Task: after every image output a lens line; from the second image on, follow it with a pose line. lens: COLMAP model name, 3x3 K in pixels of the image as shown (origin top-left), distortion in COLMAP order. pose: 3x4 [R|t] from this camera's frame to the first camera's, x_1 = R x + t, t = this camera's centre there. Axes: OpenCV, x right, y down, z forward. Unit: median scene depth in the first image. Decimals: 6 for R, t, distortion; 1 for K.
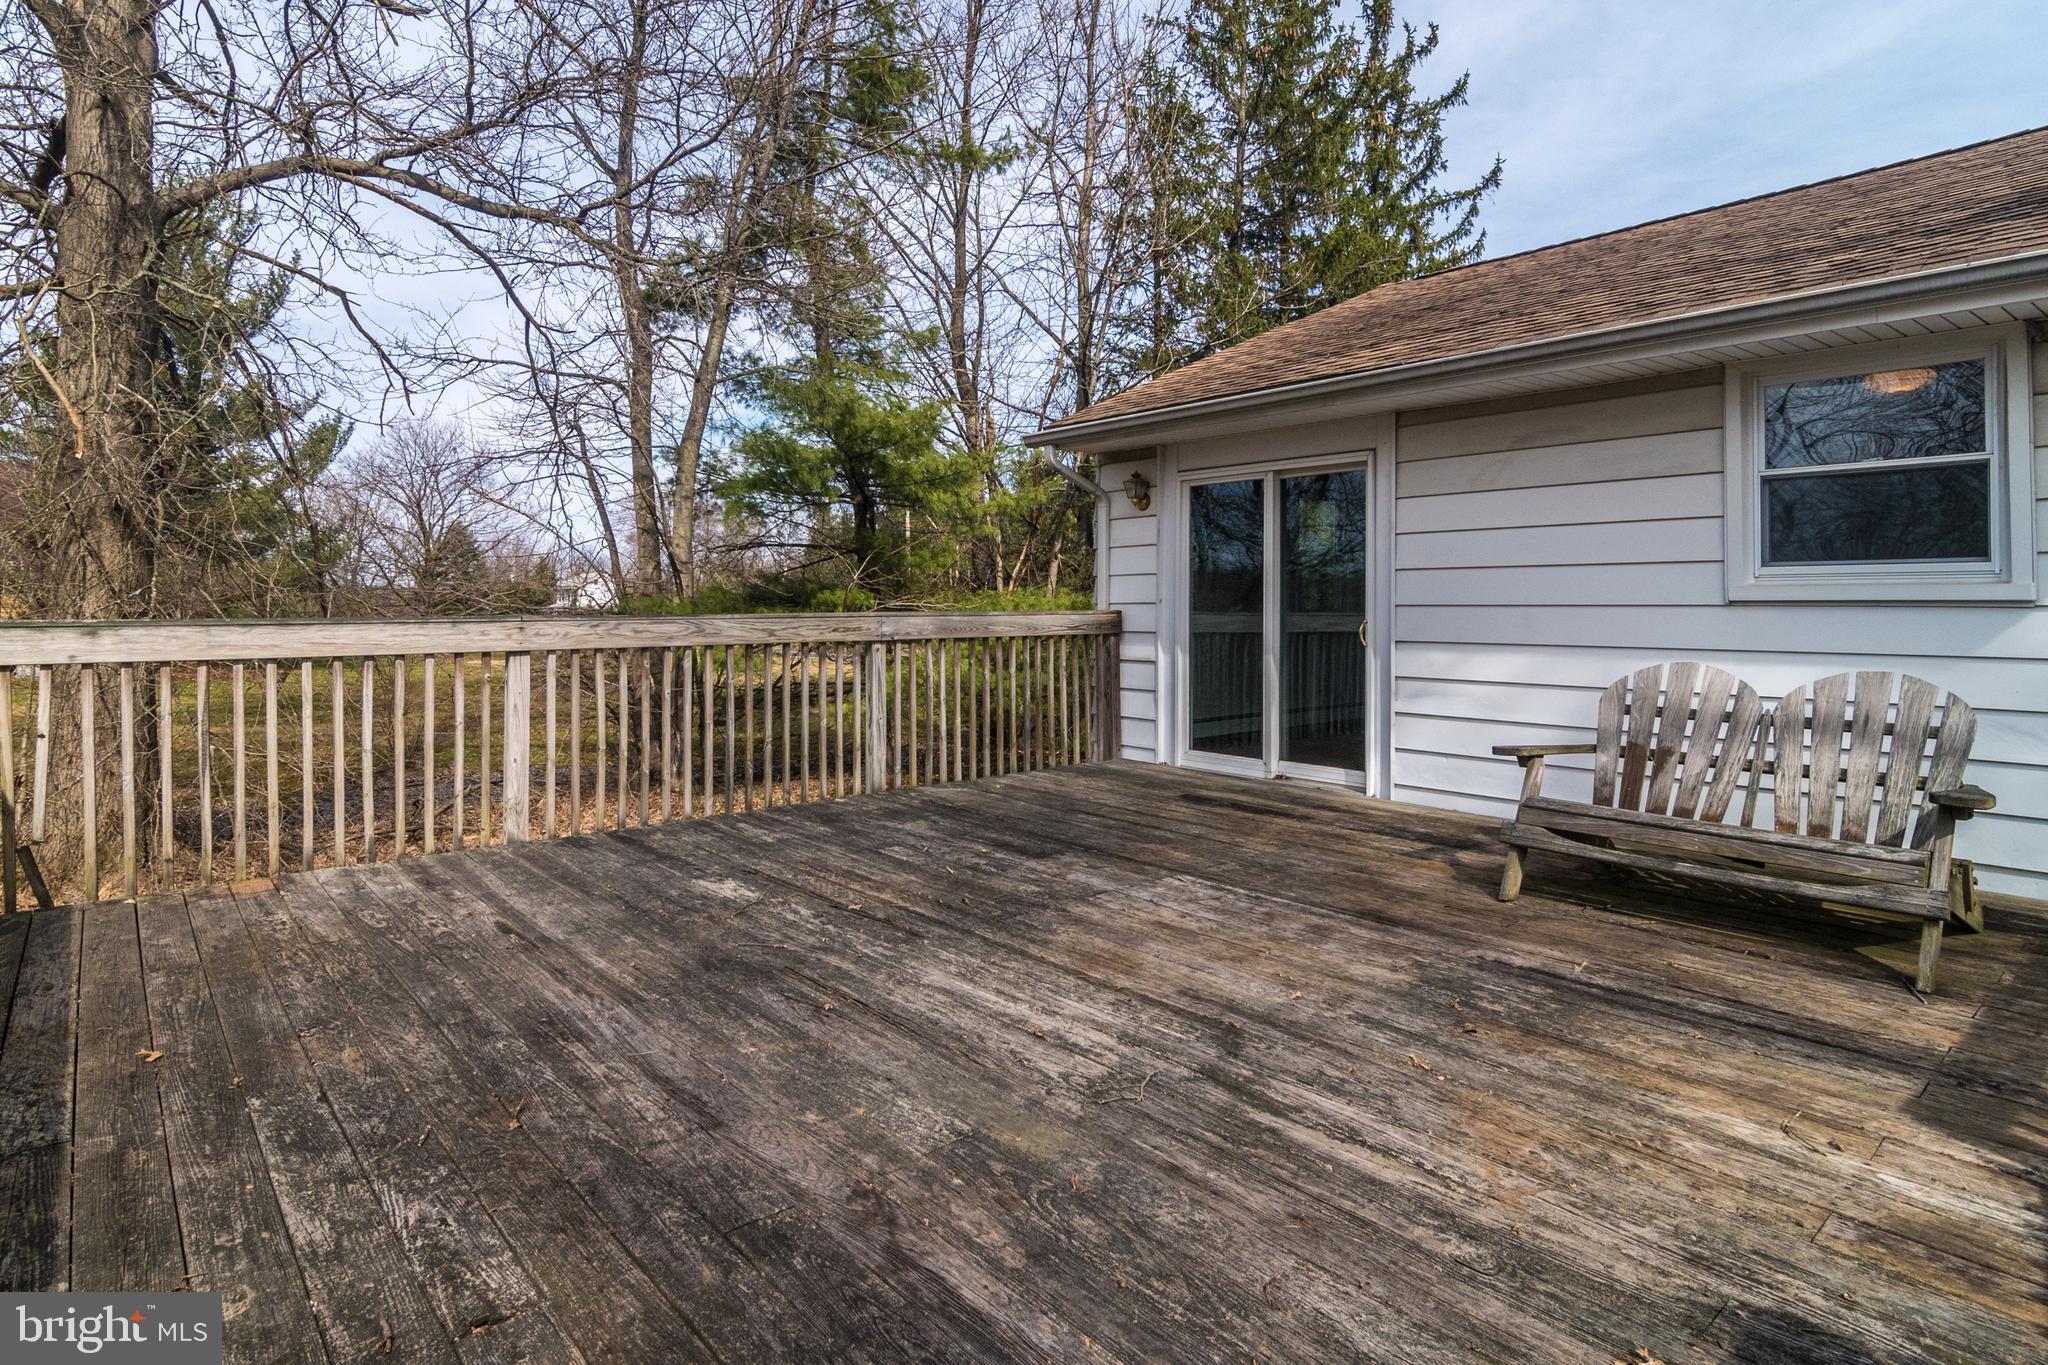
lens RADIAL K [[1088.9, 0, 1020.2], [0, 1088.9, 580.8], [0, 0, 1]] dist [-0.005846, -0.001645]
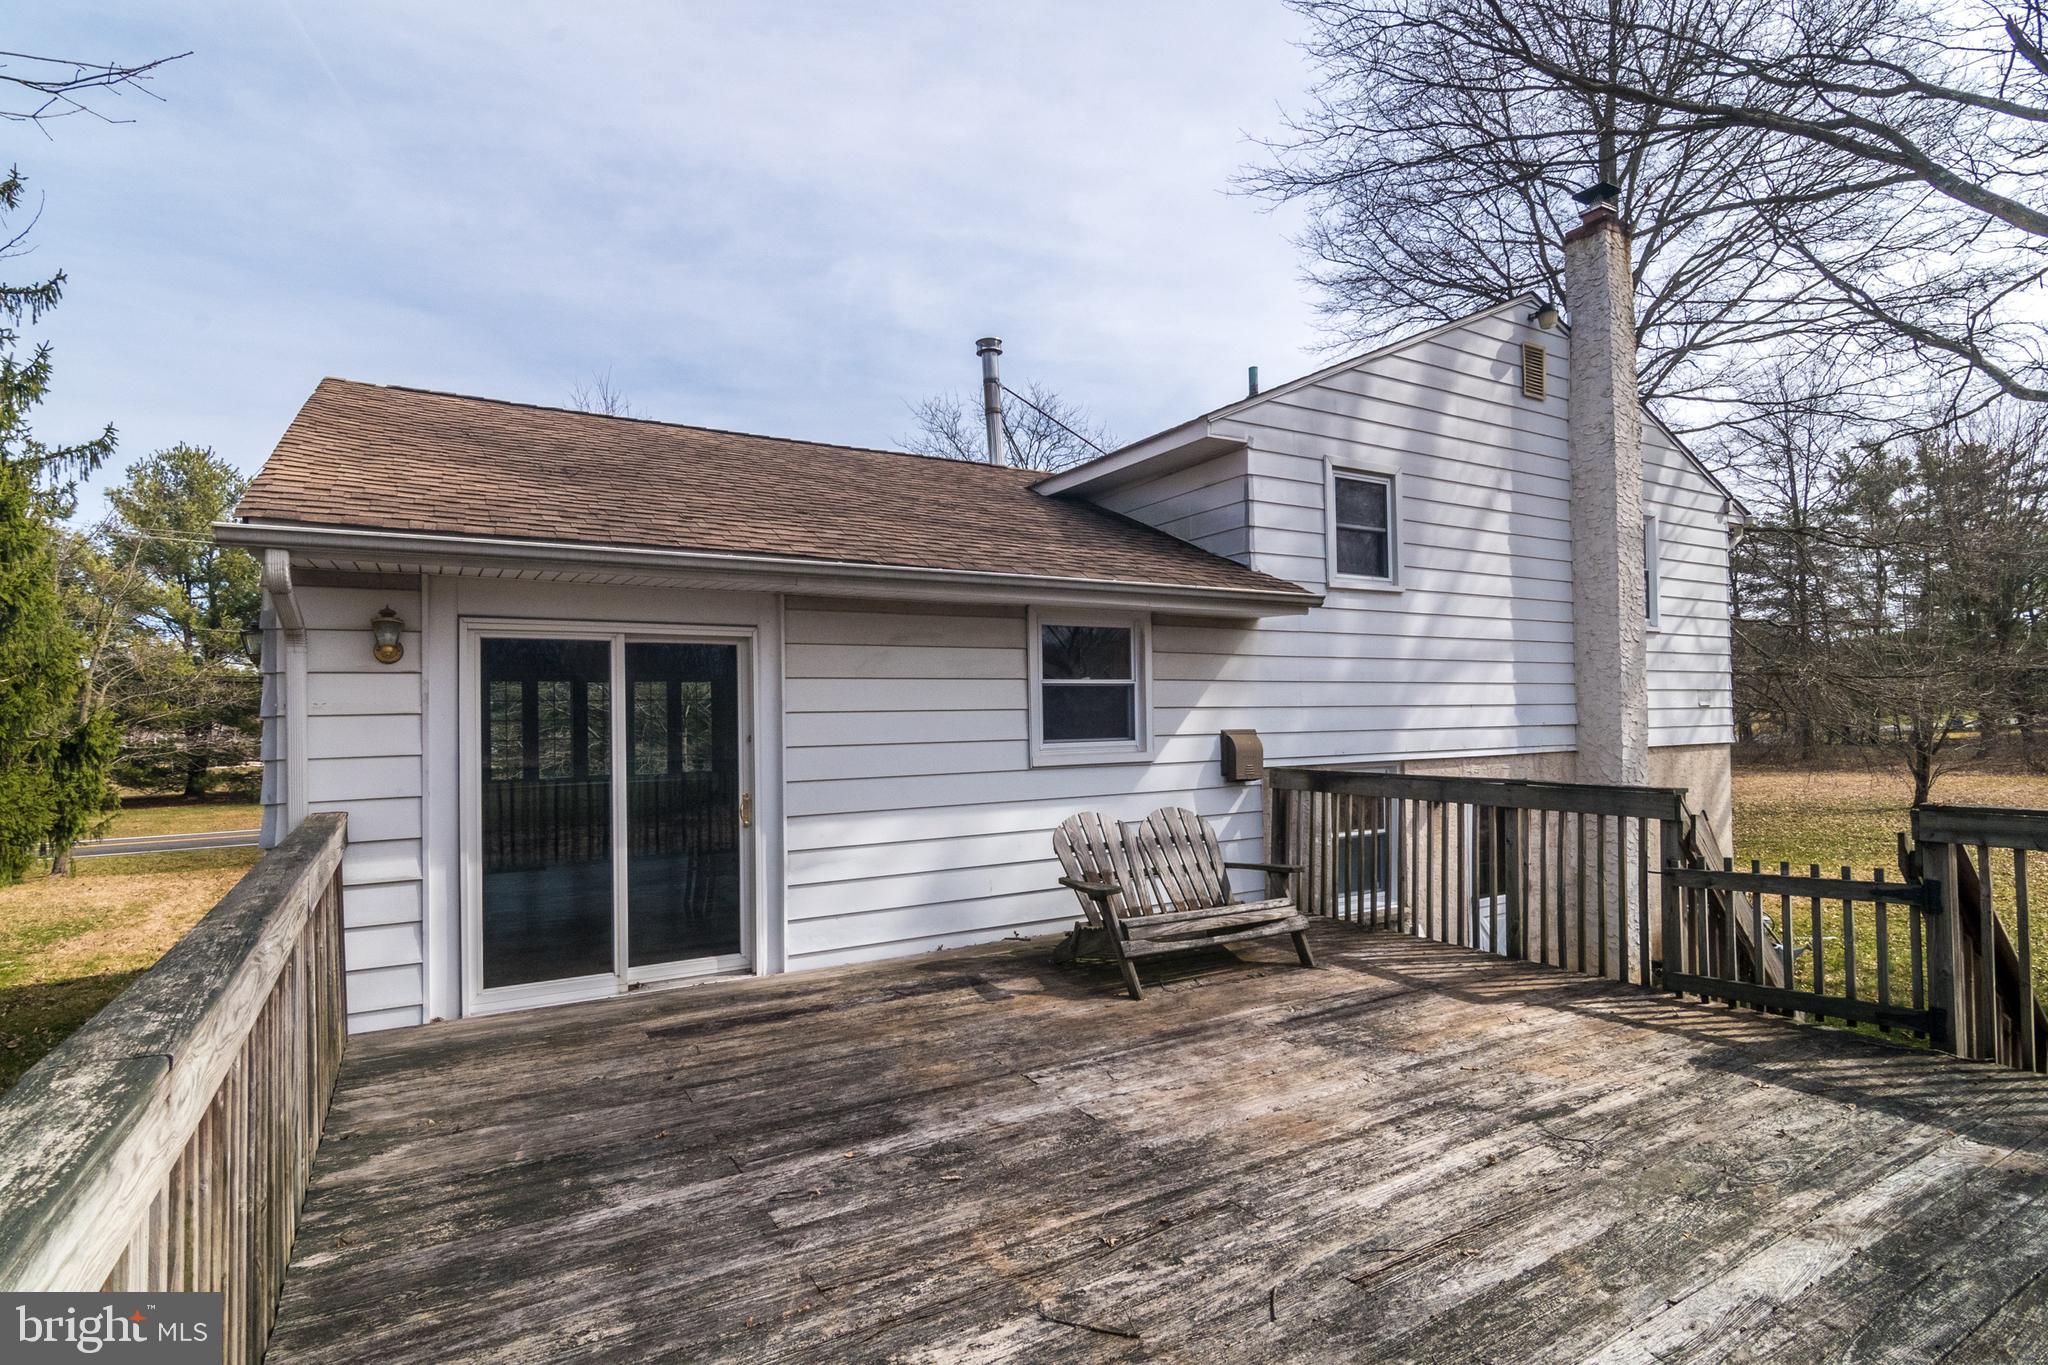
lens RADIAL K [[1016.7, 0, 1049.4], [0, 1016.7, 709.2], [0, 0, 1]] dist [-0.000993, 0.000752]
pose [[0.162407, -0.000194, 0.986724, -1.128298], [-0.007138, 0.999974, 0.001372, -0.098818], [-0.986698, -0.007266, 0.162401, 1.208209]]
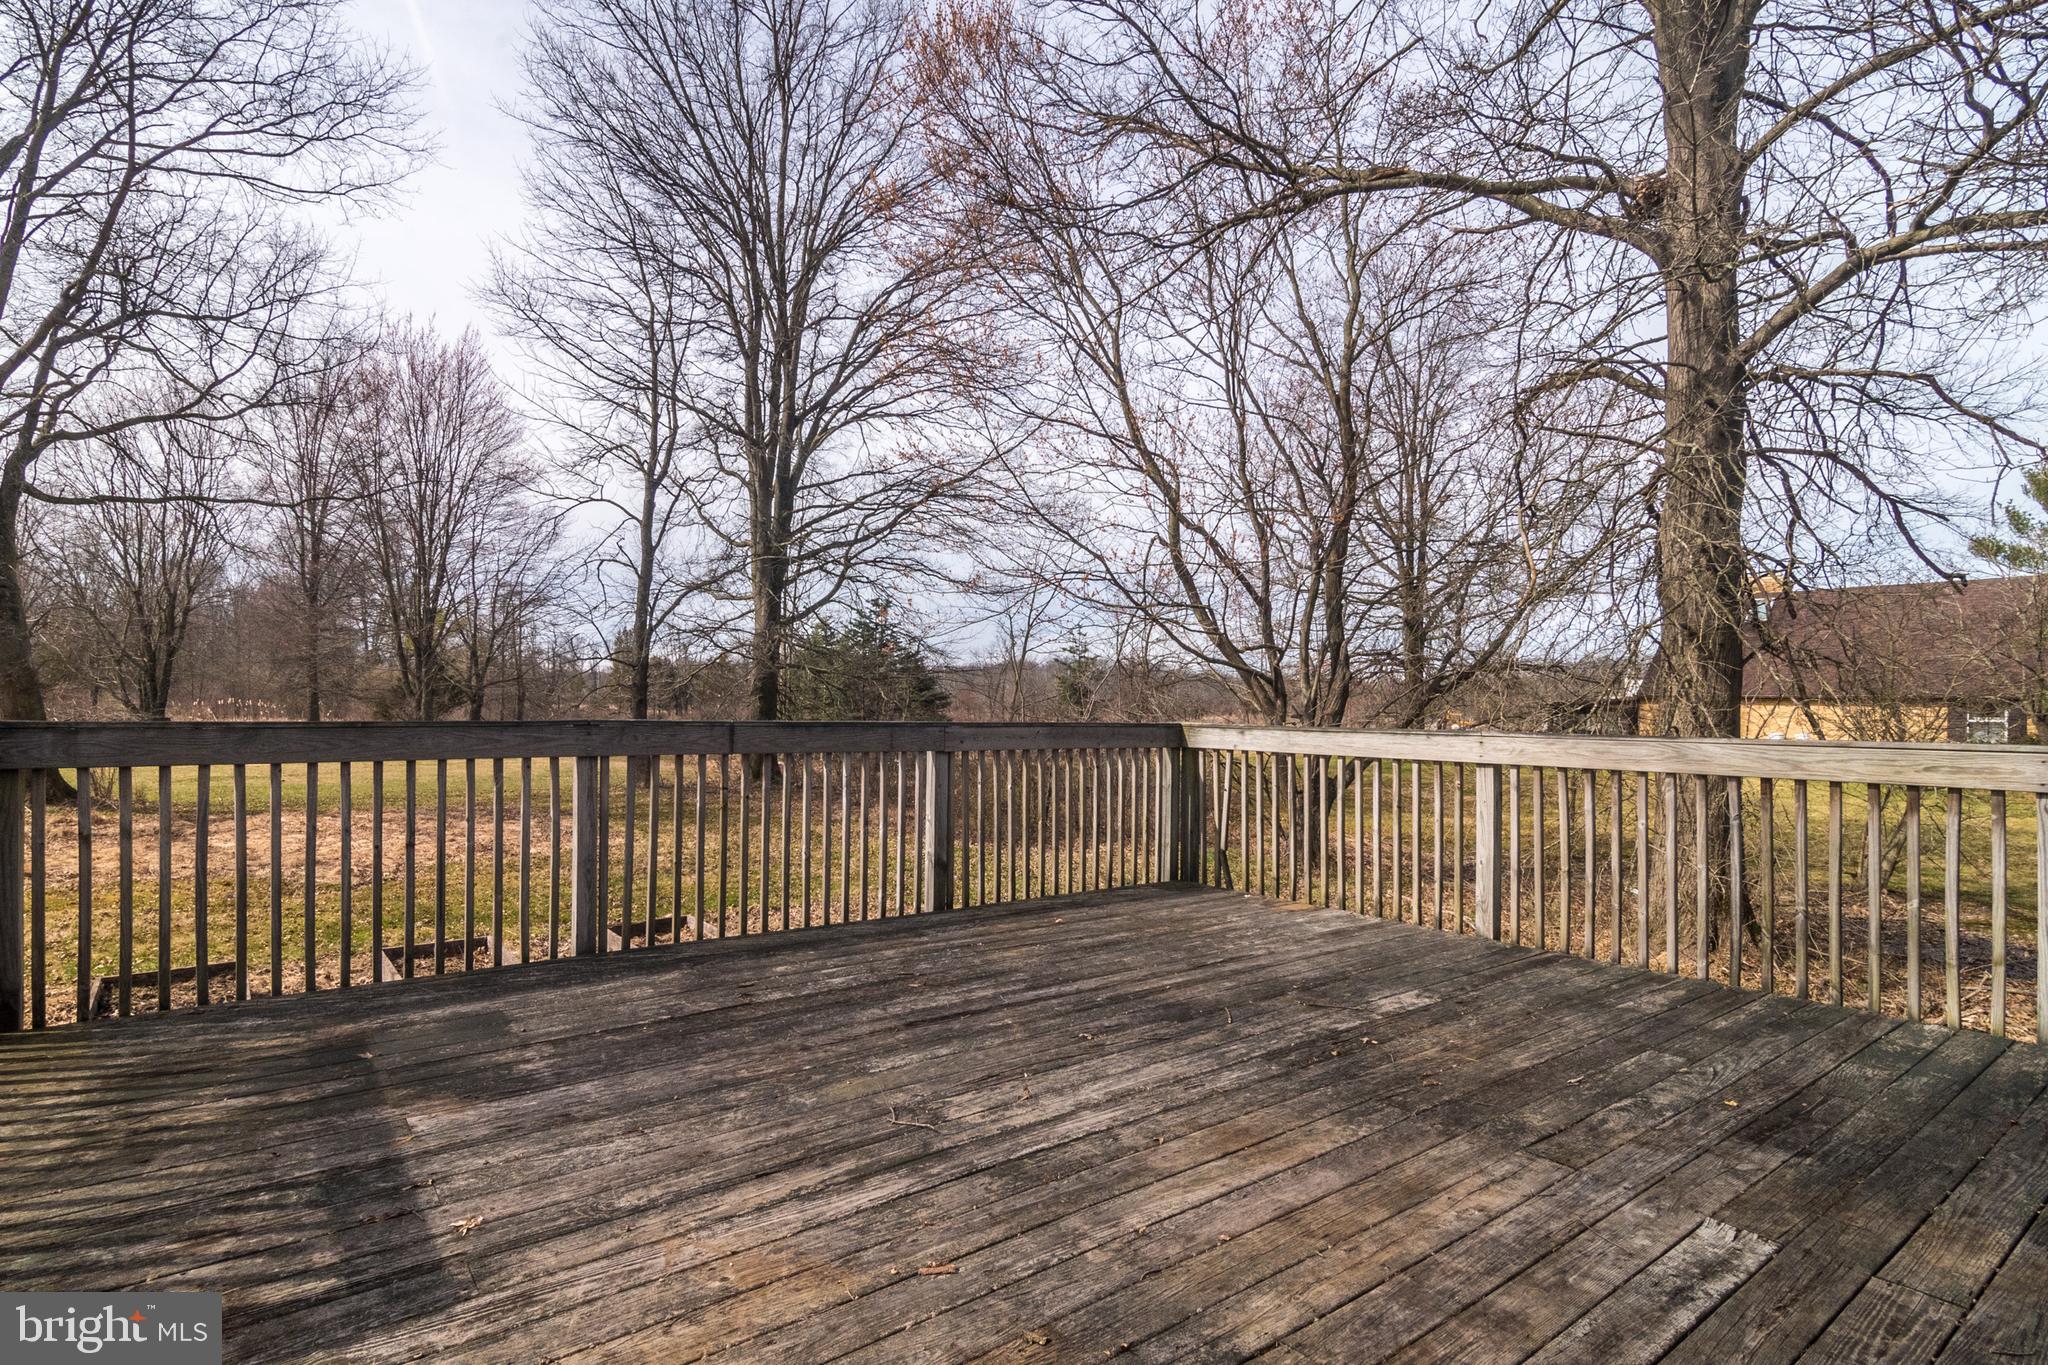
lens RADIAL K [[1020.7, 0, 966.1], [0, 1020.7, 690.9], [0, 0, 1]] dist [0.000756, 0.000209]
pose [[-0.089212, -0.011546, -0.995946, 1.011724], [0.008648, 0.999886, -0.012366, 0.000553], [0.995975, -0.009716, -0.089102, 0.950743]]
